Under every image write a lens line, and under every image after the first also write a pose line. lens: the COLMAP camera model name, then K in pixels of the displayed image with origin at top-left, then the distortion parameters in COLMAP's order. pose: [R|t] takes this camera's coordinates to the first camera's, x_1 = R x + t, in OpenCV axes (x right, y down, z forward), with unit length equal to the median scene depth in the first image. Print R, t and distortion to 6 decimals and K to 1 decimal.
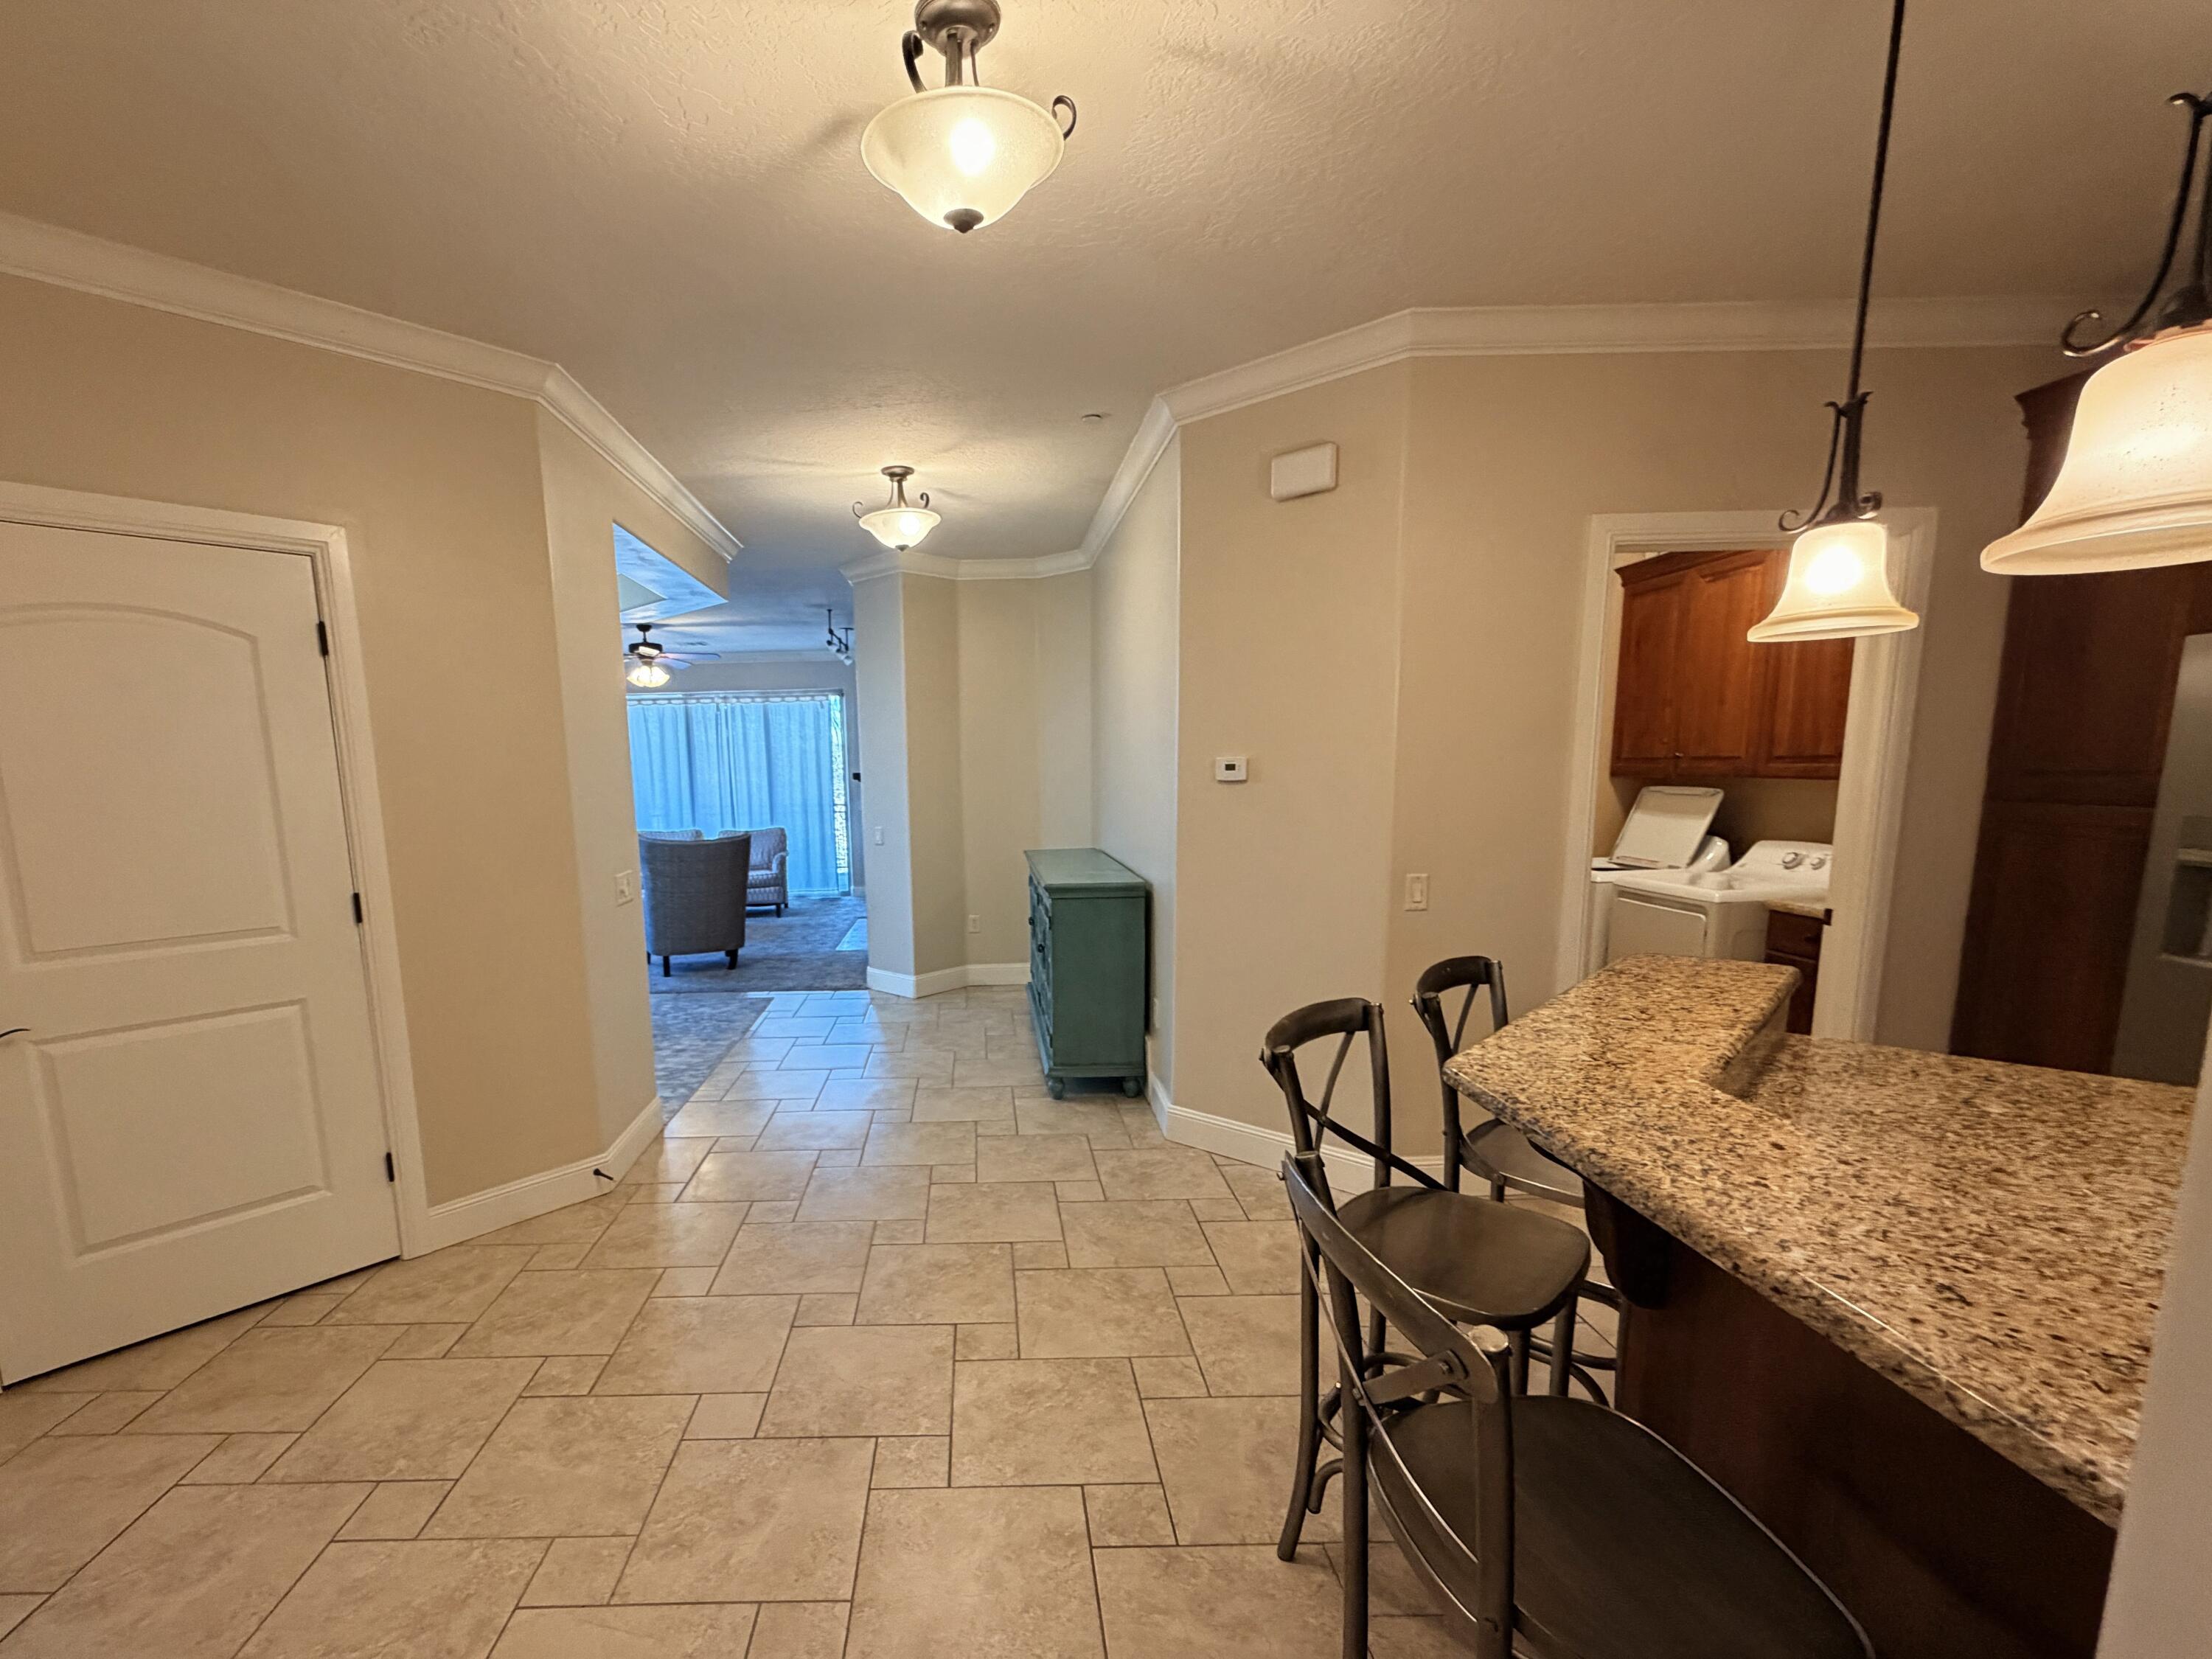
lens RADIAL K [[990.0, 0, 1106.0], [0, 990.0, 829.5], [0, 0, 1]] dist [0.000269, -0.000293]
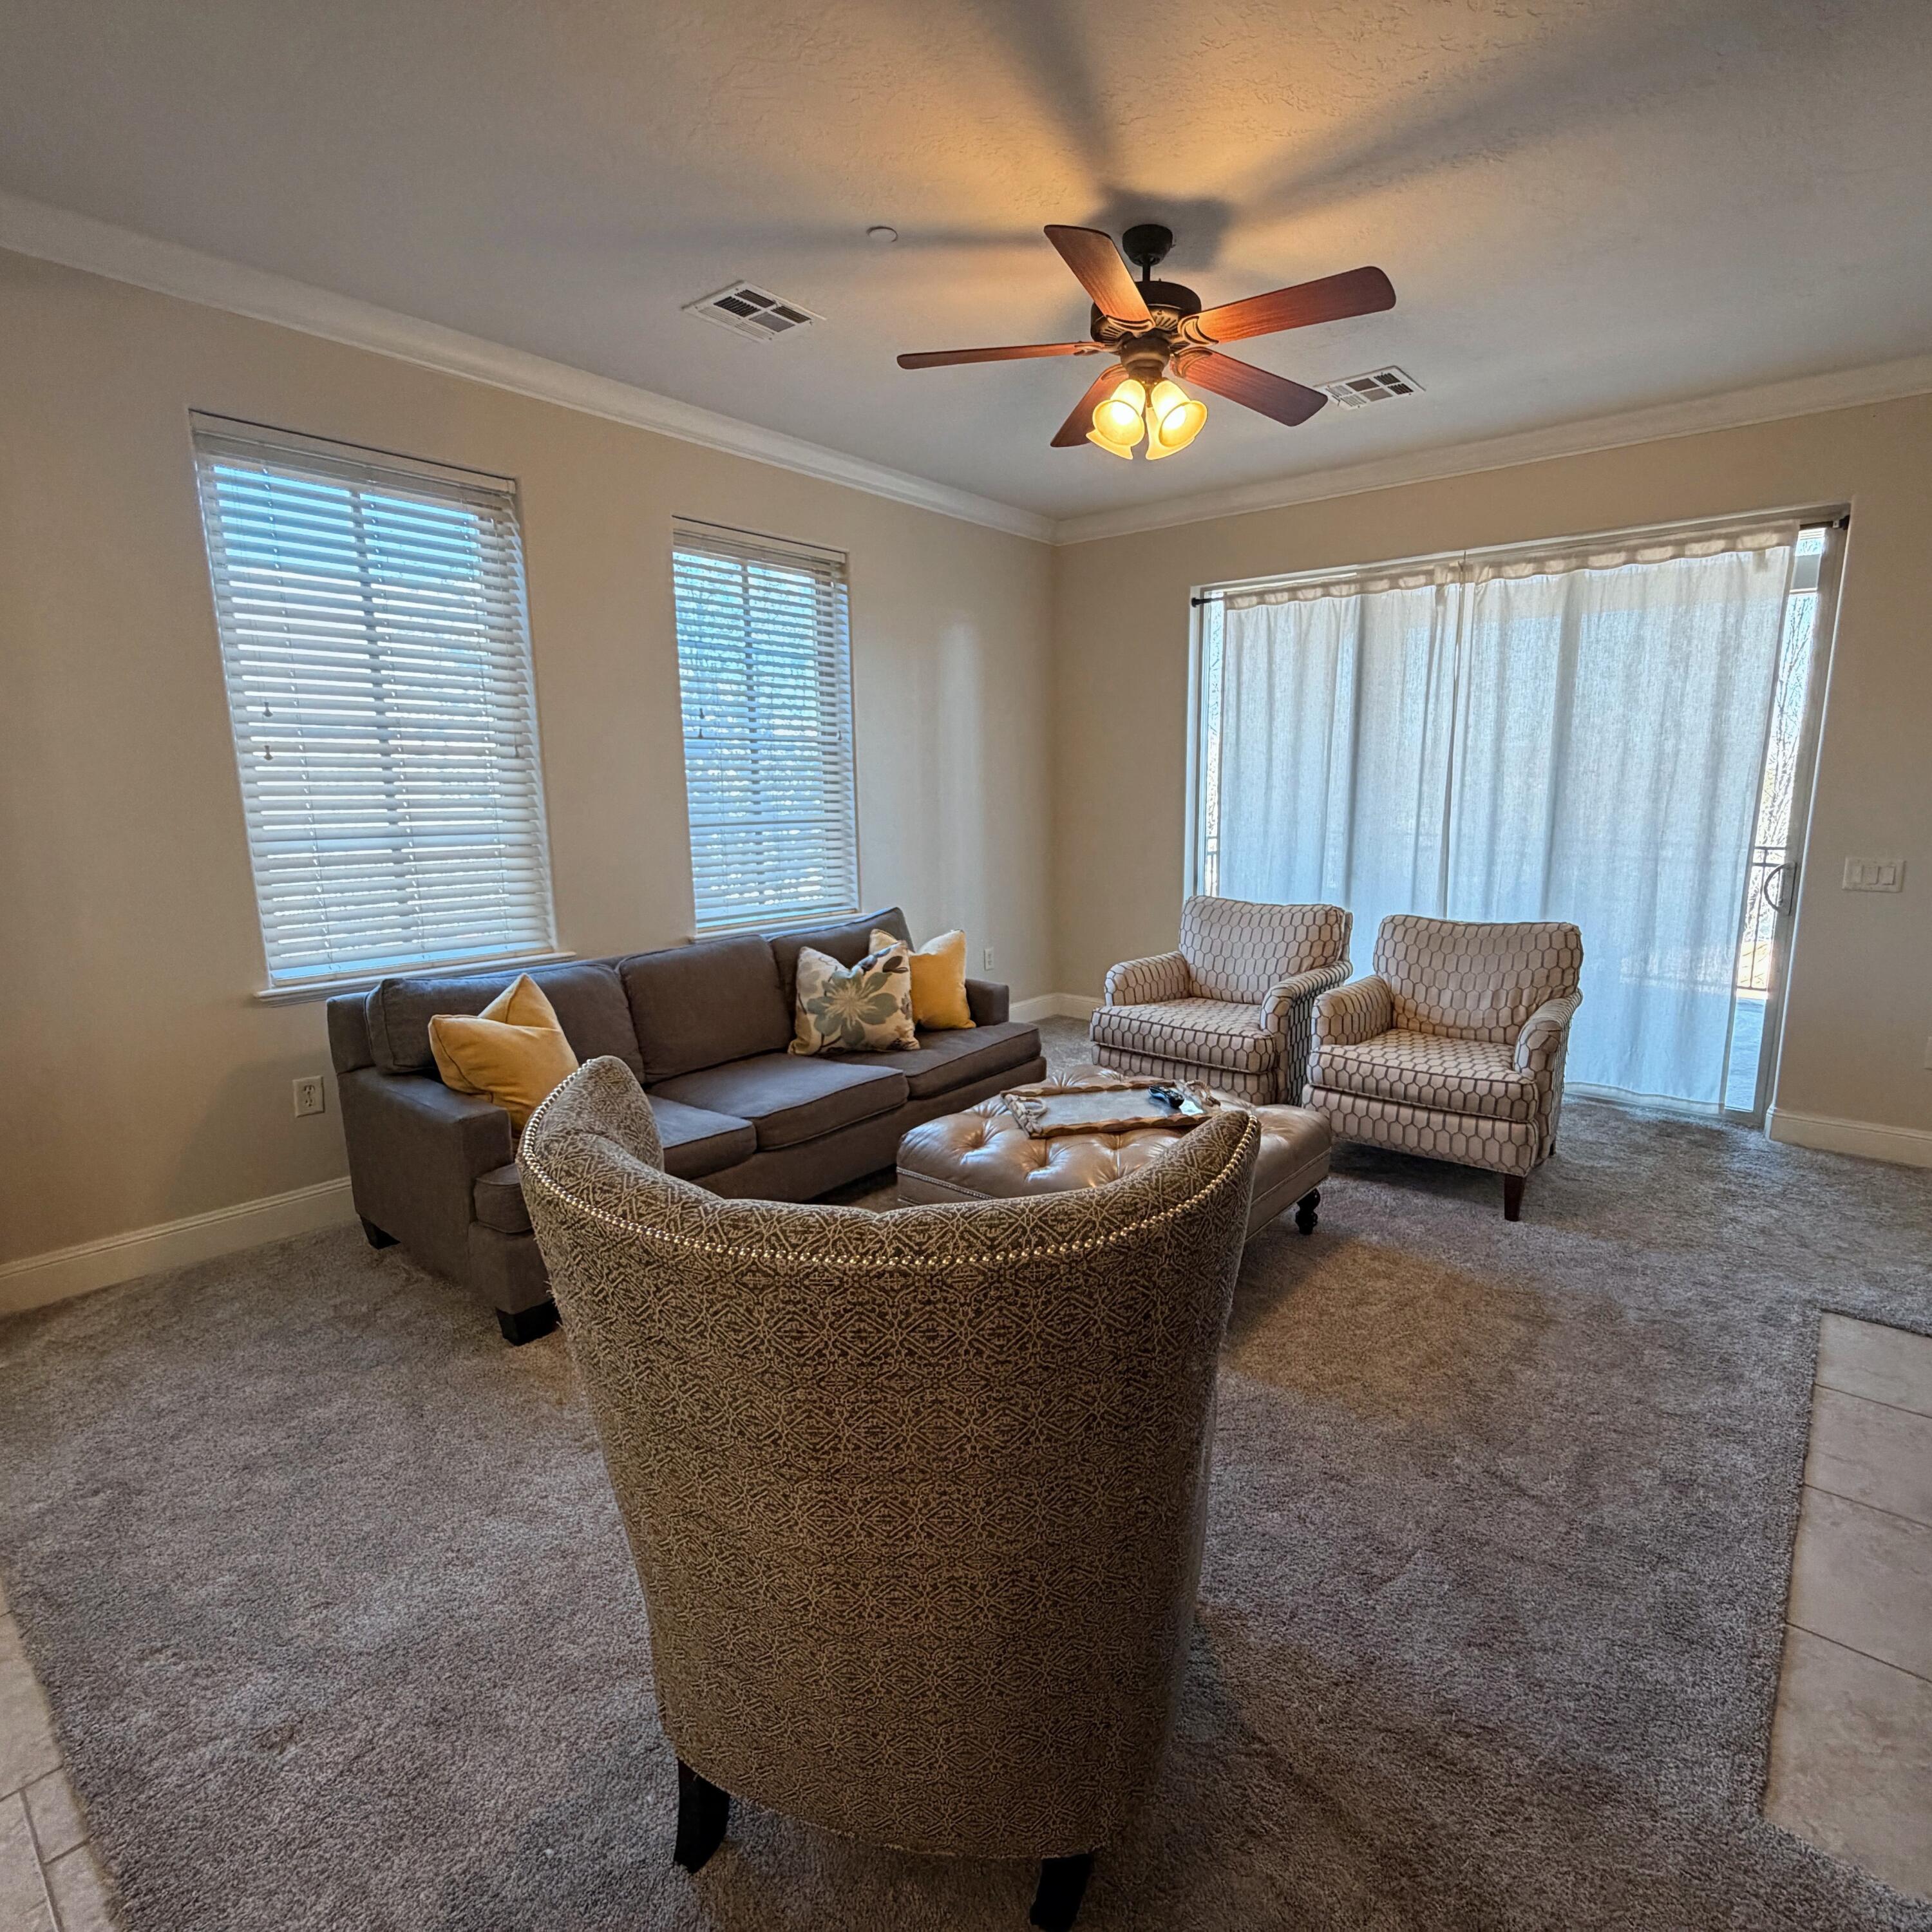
lens RADIAL K [[1054.5, 0, 965.0], [0, 1054.5, 955.3], [0, 0, 1]] dist [0.001429, -0.000486]
pose [[0.657691, 0.148345, -0.738537, -0.258672], [-0.070019, 0.988212, 0.136142, -0.036843], [0.750027, -0.037828, 0.660325, 0.803974]]
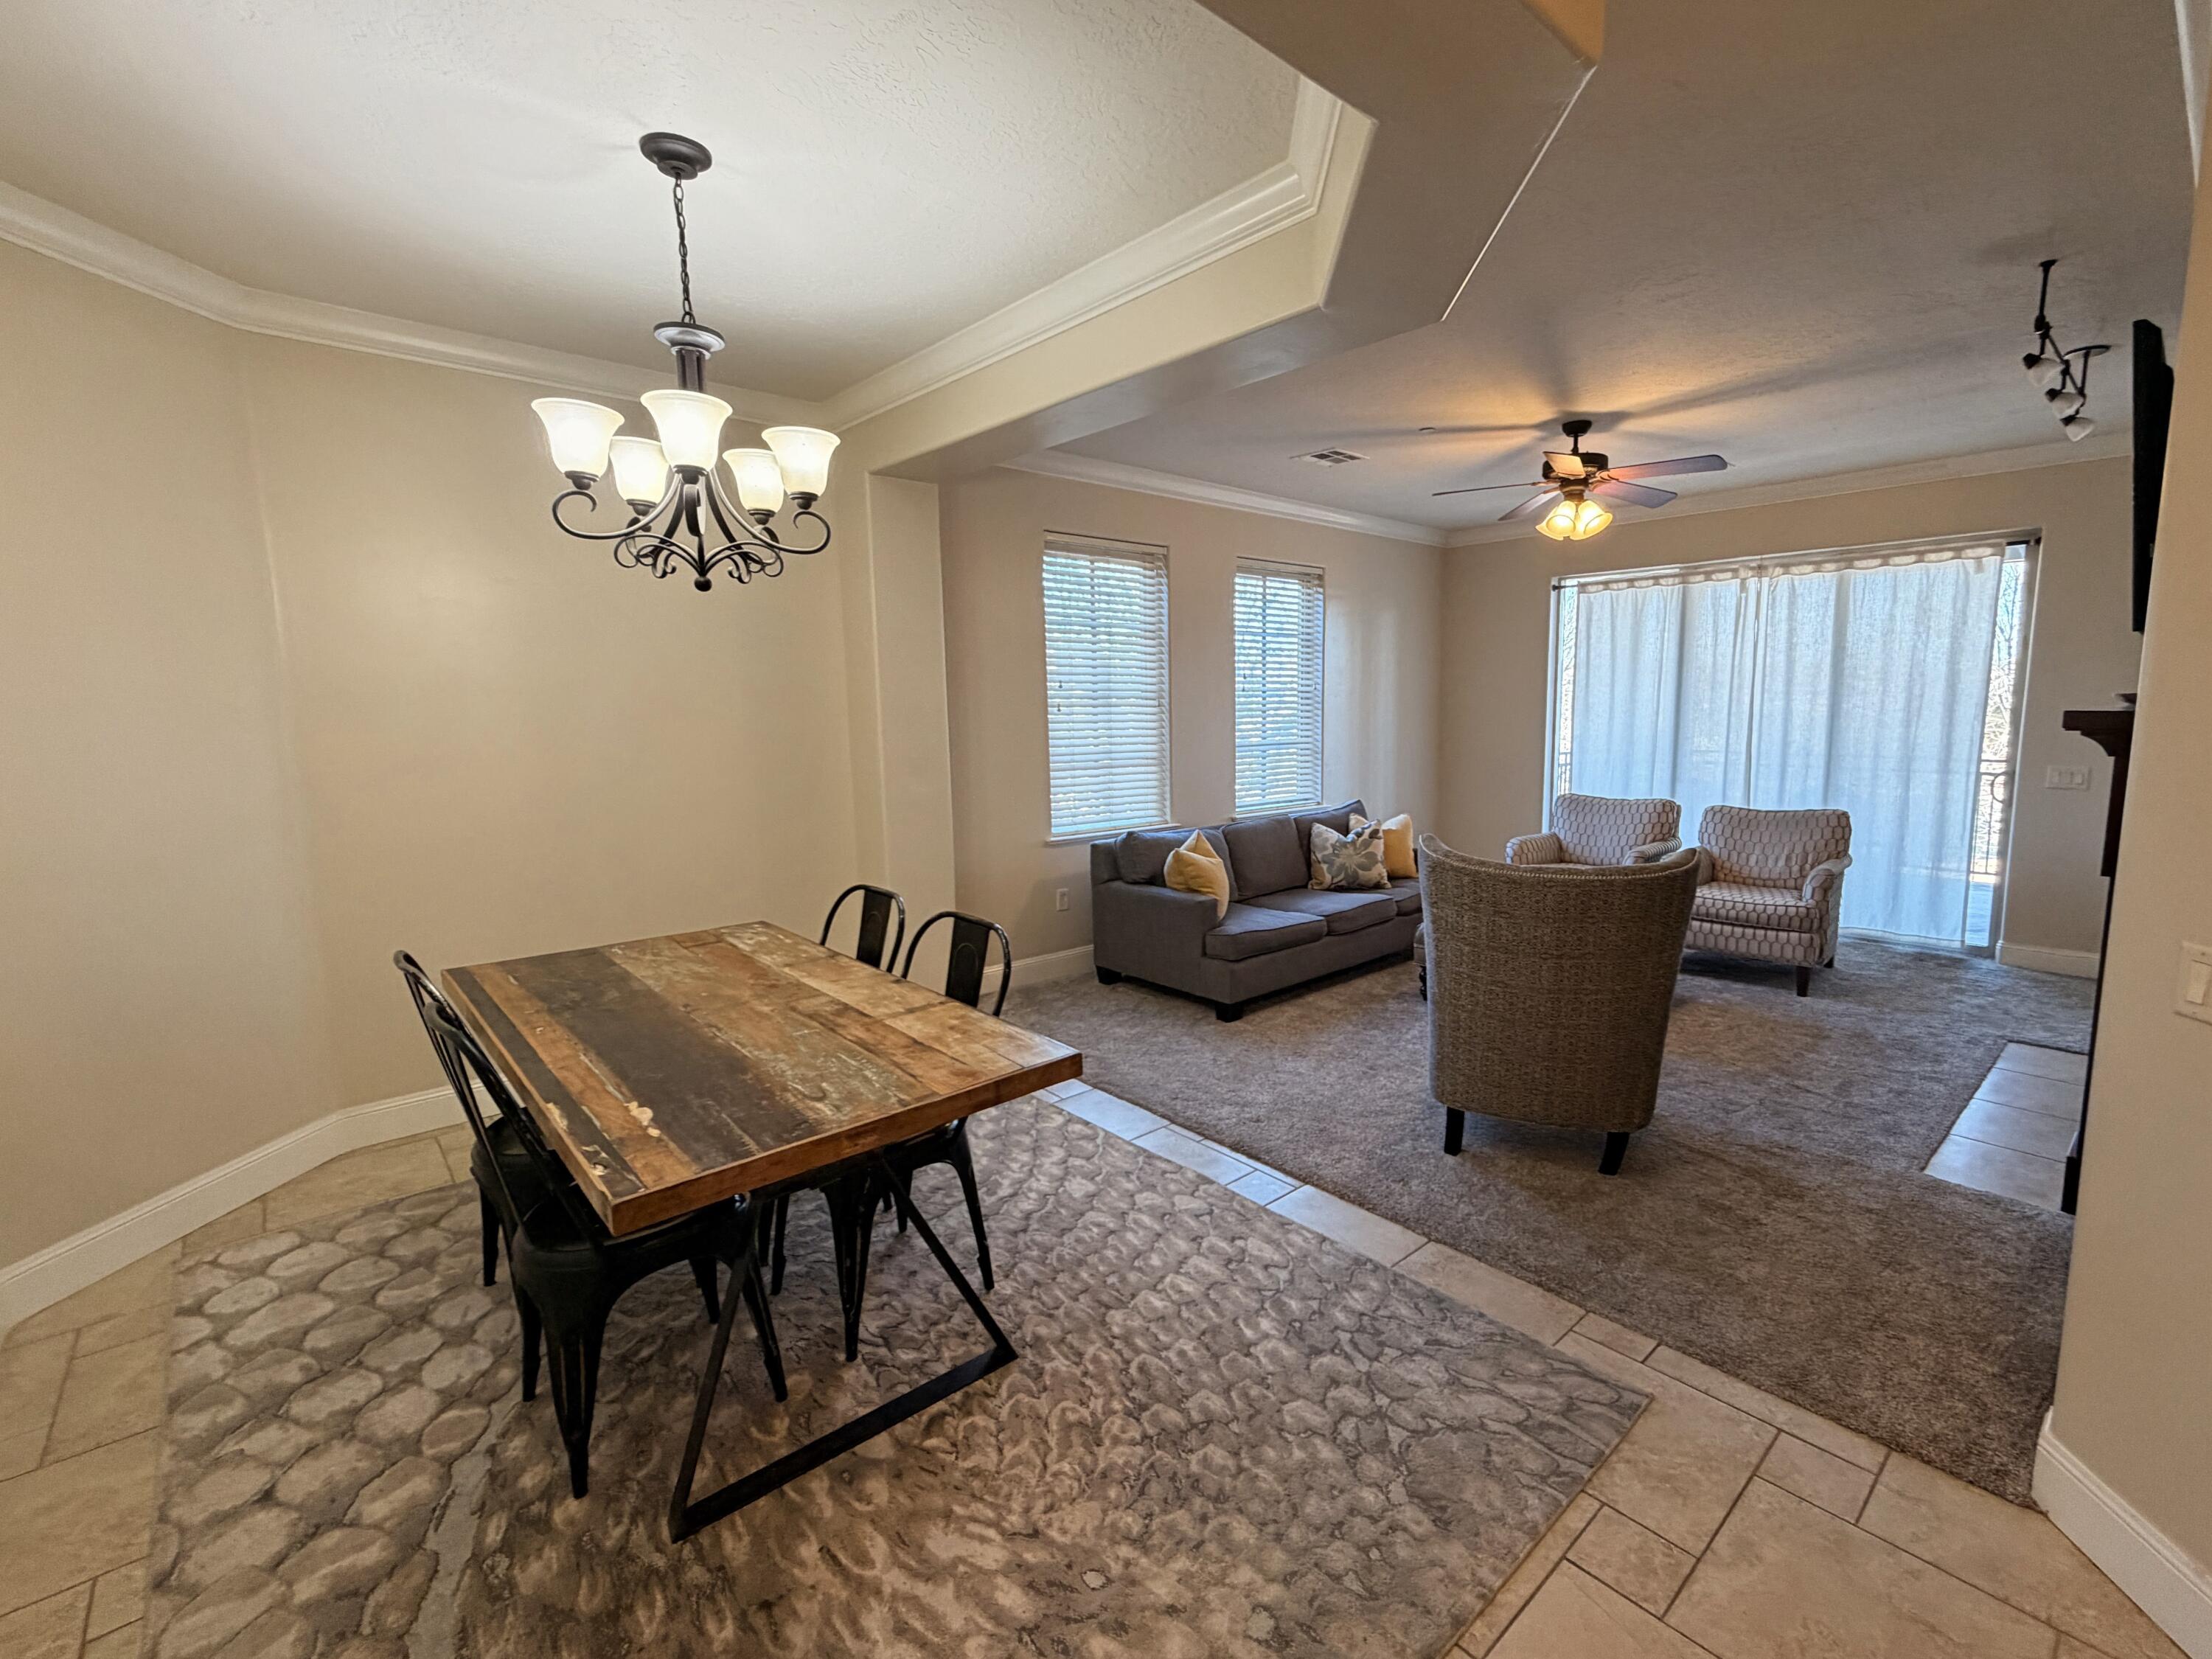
lens RADIAL K [[990.0, 0, 1106.0], [0, 990.0, 829.5], [0, 0, 1]] dist [0.000269, -0.000293]
pose [[0.550780, 0.124922, -0.825249, -0.150089], [-0.064335, 0.992149, 0.107248, -0.031823], [0.832167, -0.005978, 0.554492, 0.531457]]
